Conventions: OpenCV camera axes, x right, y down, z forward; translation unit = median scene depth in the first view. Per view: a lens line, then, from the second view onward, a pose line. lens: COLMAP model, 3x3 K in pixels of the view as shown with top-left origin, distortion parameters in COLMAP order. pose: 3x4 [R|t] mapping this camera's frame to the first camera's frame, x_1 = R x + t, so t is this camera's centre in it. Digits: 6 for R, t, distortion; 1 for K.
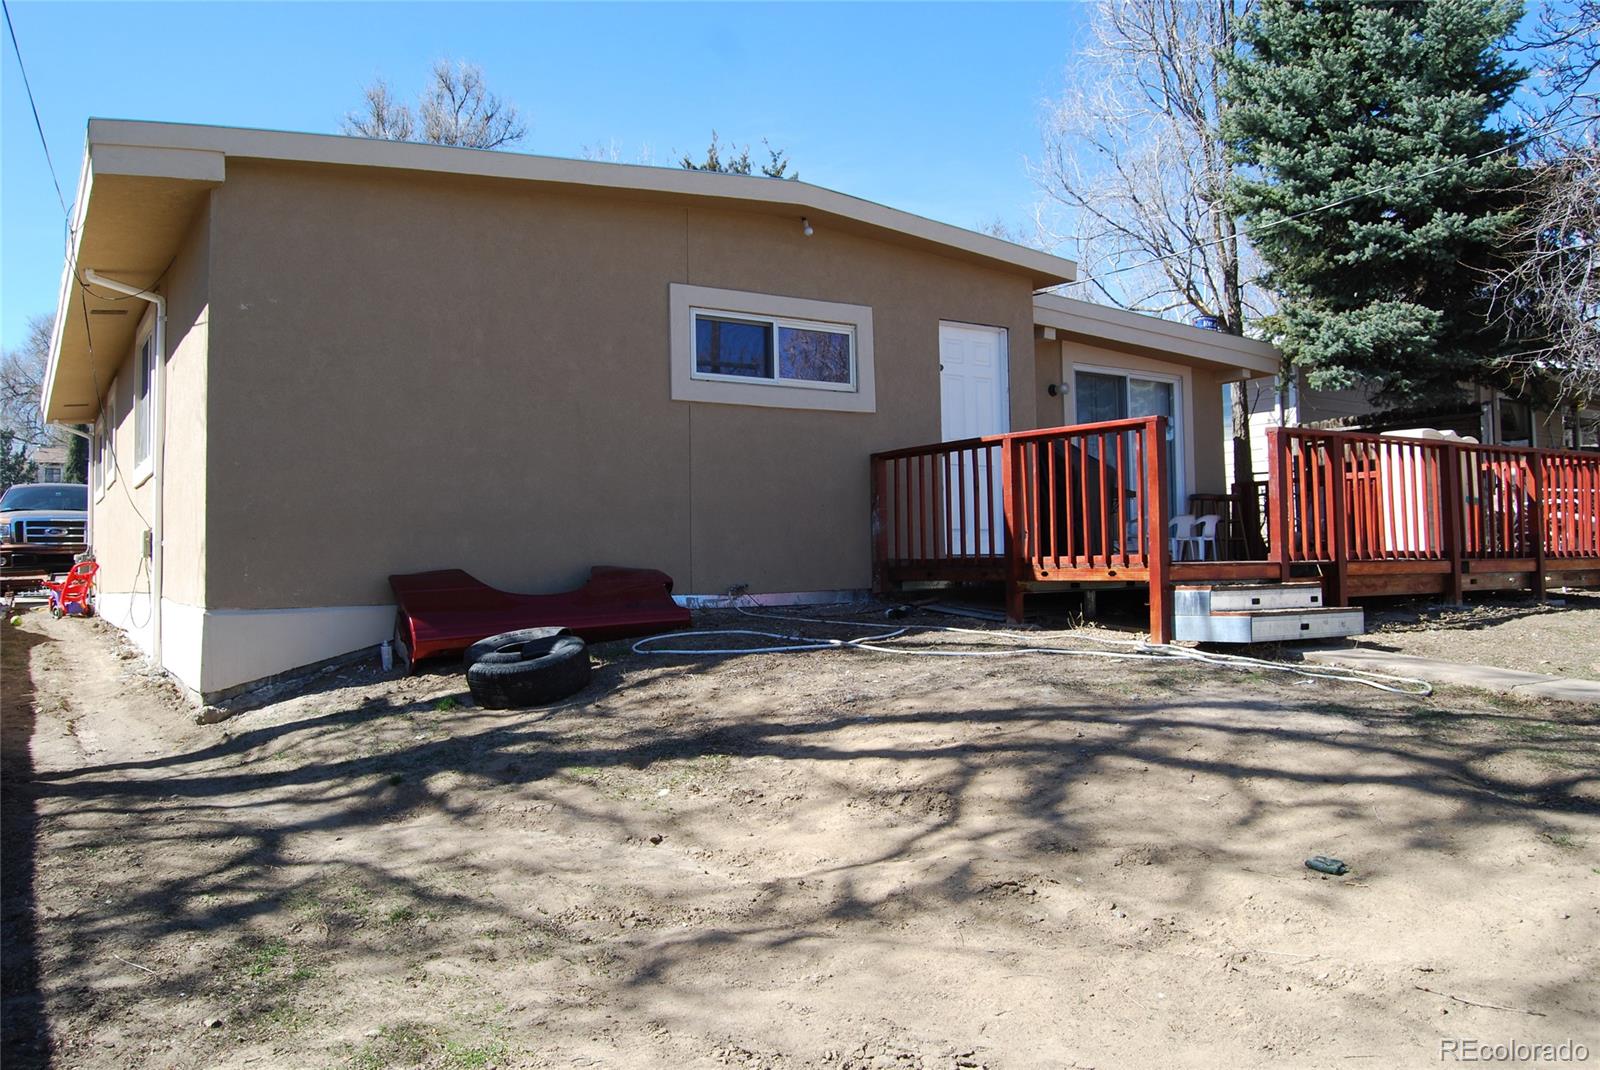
lens RADIAL K [[1261.5, 0, 805.8], [0, 1261.5, 533.5], [0, 0, 1]] dist [-0.065833, -0.000184]
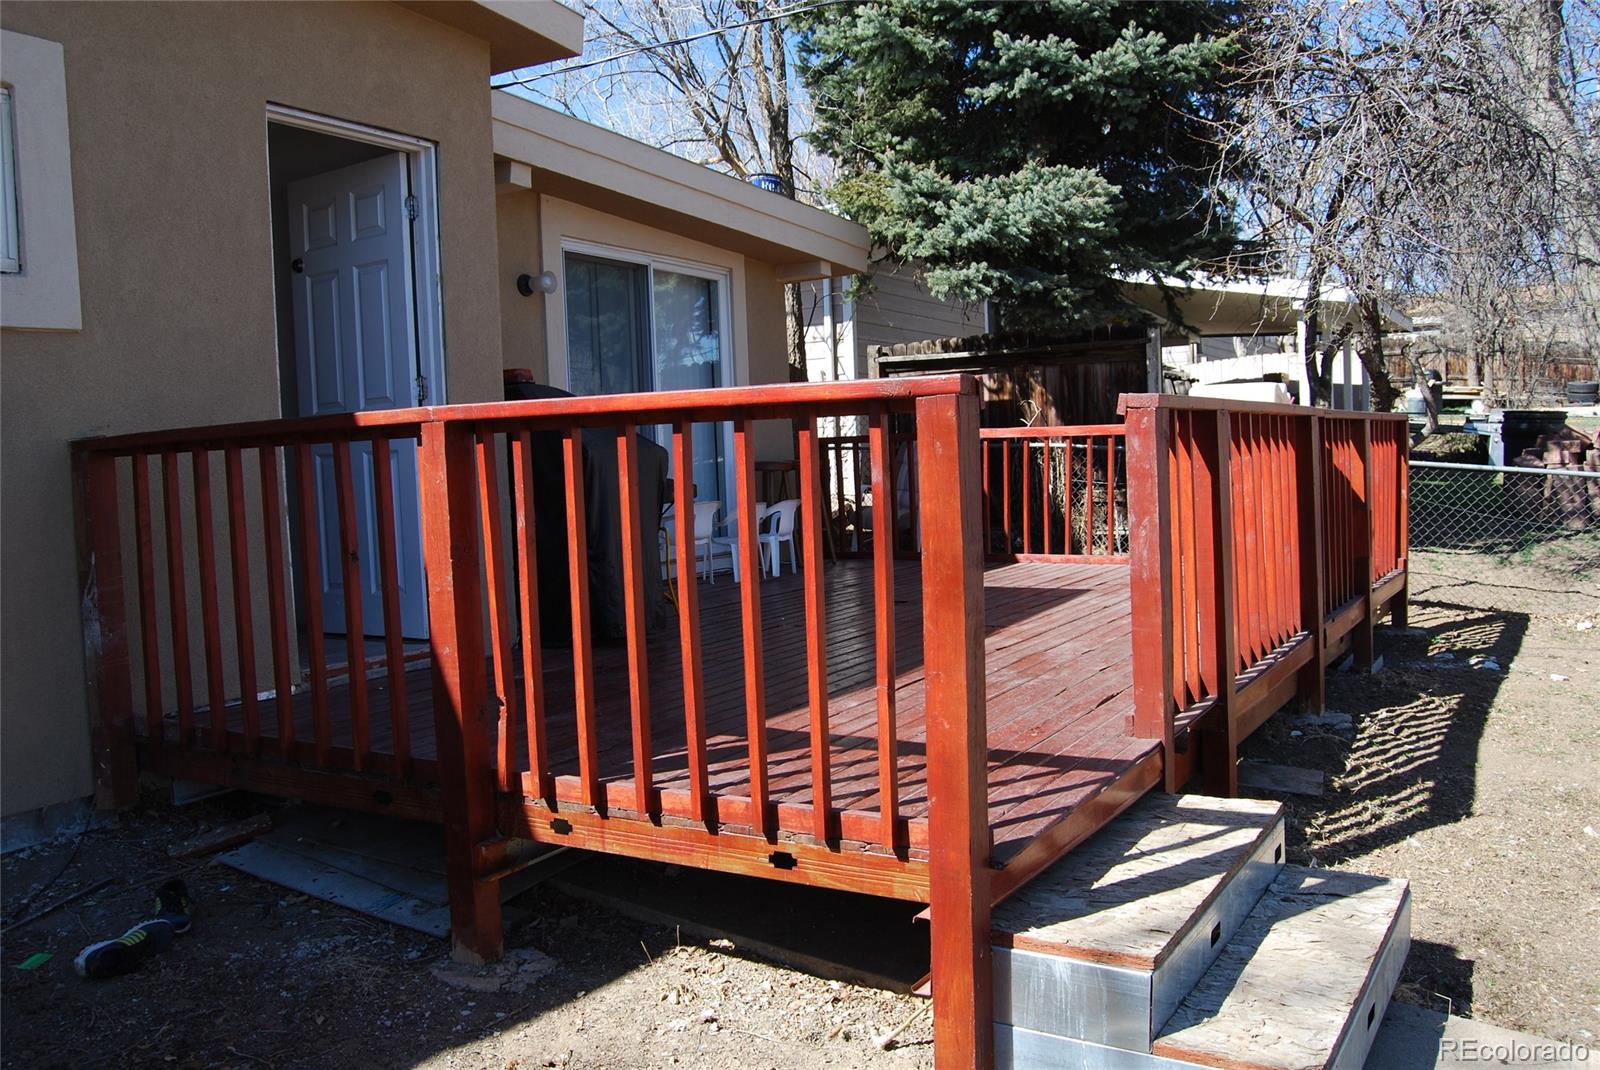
lens RADIAL K [[1261.5, 0, 810.7], [0, 1261.5, 525.8], [0, 0, 1]] dist [-0.065833, -0.000184]
pose [[0.905424, -0.040269, 0.422593, 0.074798], [0.009442, 0.997155, 0.074788, -0.049596], [-0.424402, -0.063725, 0.903229, 0.452097]]
